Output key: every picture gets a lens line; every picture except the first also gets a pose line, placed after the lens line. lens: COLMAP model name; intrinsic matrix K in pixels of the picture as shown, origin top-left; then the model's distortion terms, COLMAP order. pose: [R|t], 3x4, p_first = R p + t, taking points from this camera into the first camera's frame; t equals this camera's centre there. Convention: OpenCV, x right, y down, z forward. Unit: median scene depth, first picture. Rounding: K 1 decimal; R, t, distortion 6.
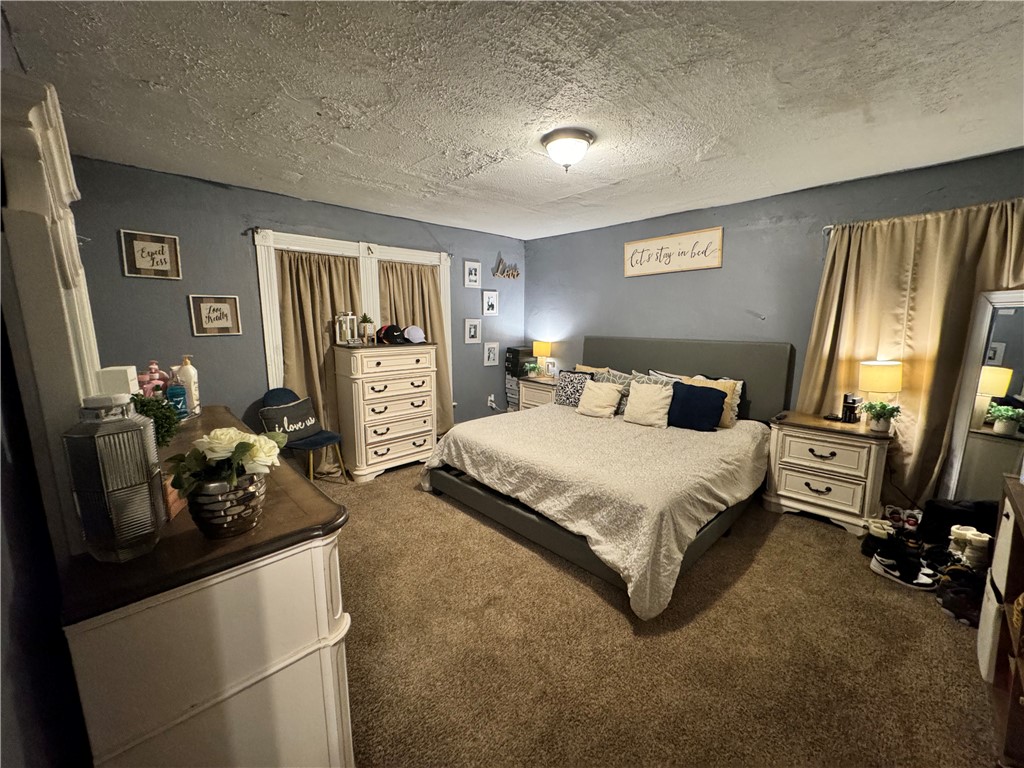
lens RADIAL K [[406.5, 0, 511.5], [0, 406.5, 383.9], [0, 0, 1]] dist [-0.003195, 0.000645]
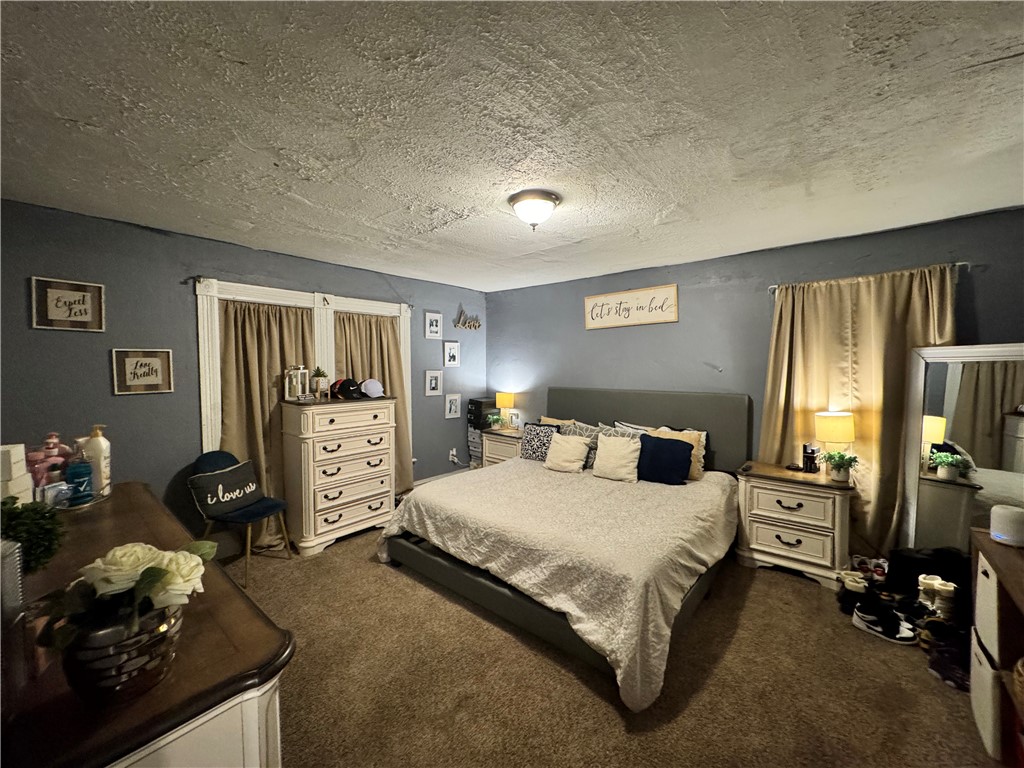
lens RADIAL K [[406.5, 0, 511.5], [0, 406.5, 383.9], [0, 0, 1]] dist [-0.003195, 0.000645]
pose [[0.994347, -0.008385, 0.105848, -0.021985], [0.020157, 0.993656, -0.110639, -0.027407], [-0.104249, 0.112147, 0.988208, 0.042850]]
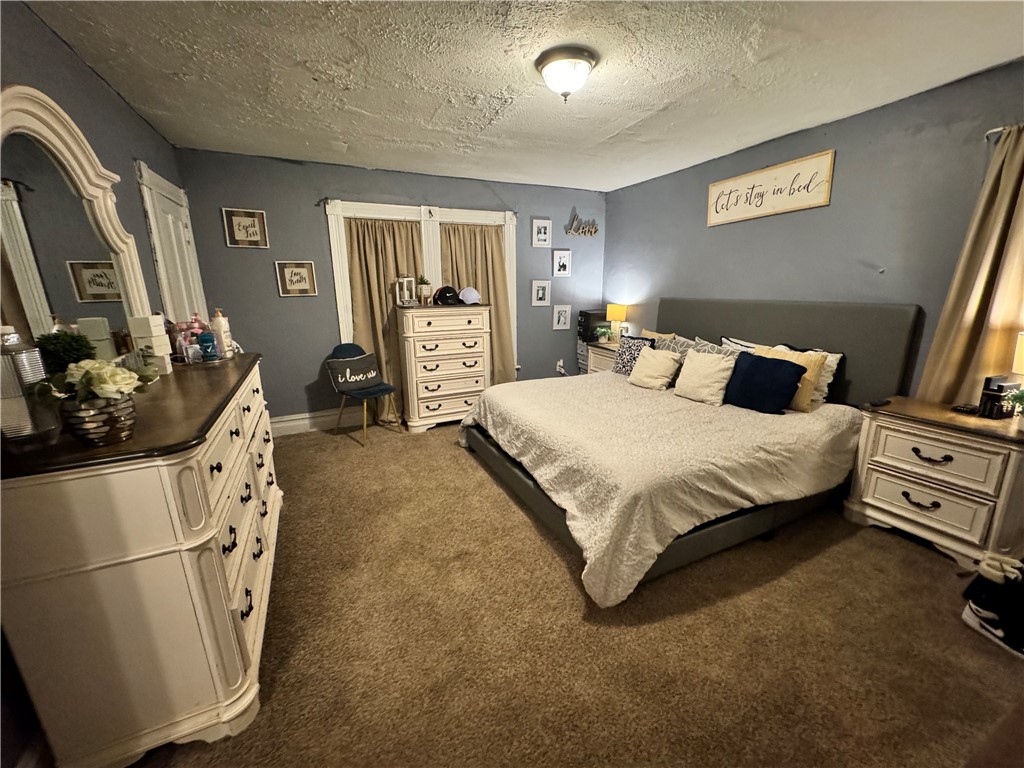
lens RADIAL K [[406.5, 0, 511.5], [0, 406.5, 383.9], [0, 0, 1]] dist [-0.003195, 0.000645]
pose [[0.947001, 0.064644, -0.314658, 0.256235], [-0.039266, 0.995492, 0.086341, 0.008191], [0.318820, -0.069410, 0.945270, 0.071941]]
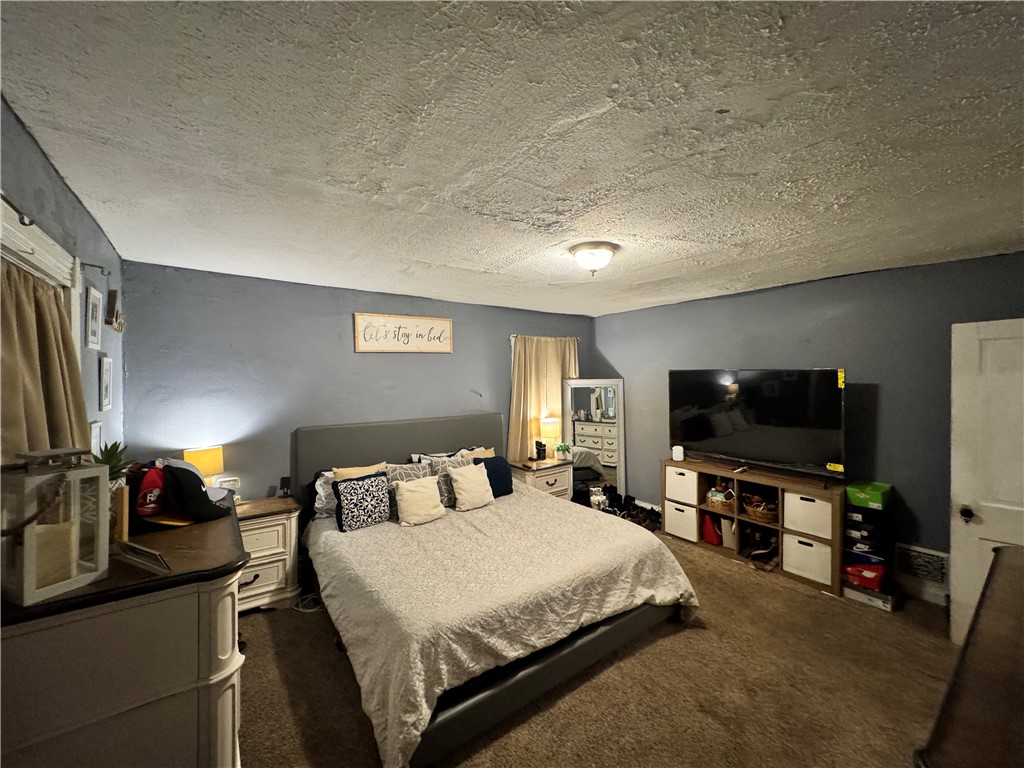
lens RADIAL K [[406.5, 0, 511.5], [0, 406.5, 383.9], [0, 0, 1]] dist [-0.003195, 0.000645]
pose [[0.130476, -0.019910, 0.991252, -0.730478], [0.165331, 0.986236, -0.001953, -0.206610], [-0.977569, 0.164139, 0.131972, 0.842259]]
